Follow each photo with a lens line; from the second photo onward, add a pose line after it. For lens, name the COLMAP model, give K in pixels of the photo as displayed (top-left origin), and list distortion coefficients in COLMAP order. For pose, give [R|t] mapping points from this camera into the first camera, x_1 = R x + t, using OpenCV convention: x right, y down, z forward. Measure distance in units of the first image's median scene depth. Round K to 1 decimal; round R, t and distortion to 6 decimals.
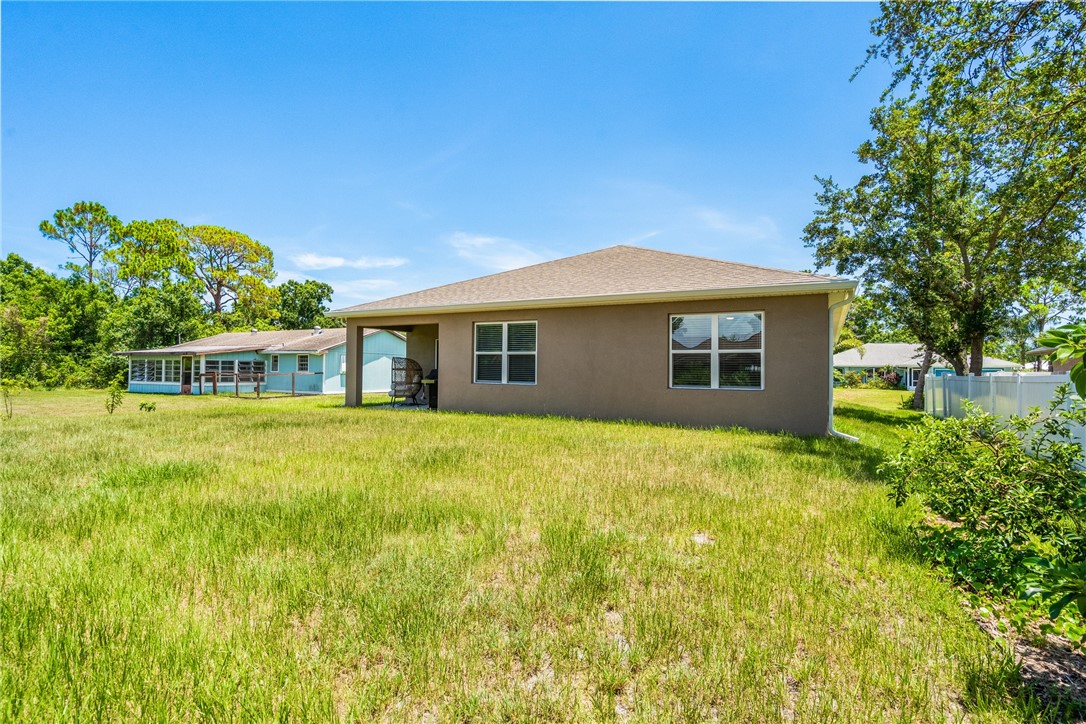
lens RADIAL K [[525.3, 0, 553.2], [0, 525.3, 357.0], [0, 0, 1]] dist [0.006439, -0.000218]
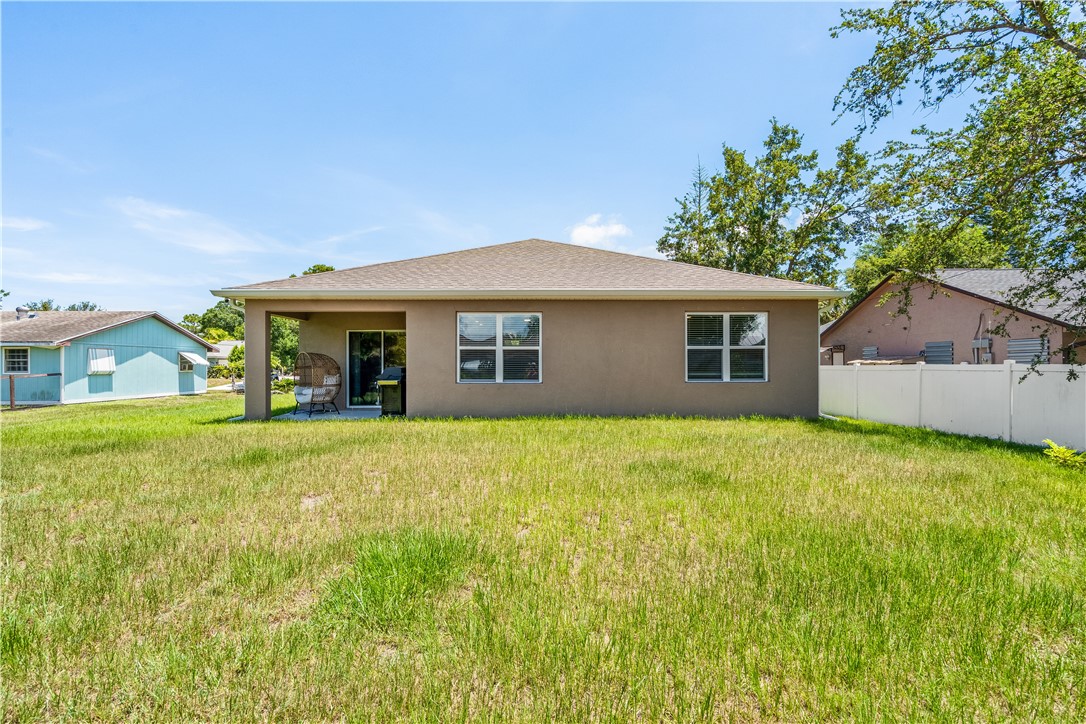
lens RADIAL K [[498.1, 0, 543.4], [0, 498.1, 373.5], [0, 0, 1]] dist [-0.003767, 0.001444]
pose [[0.864022, -0.018136, 0.503128, -0.430520], [-0.002574, 0.999179, 0.040439, 0.001563], [-0.503448, -0.036235, 0.863265, 0.230282]]
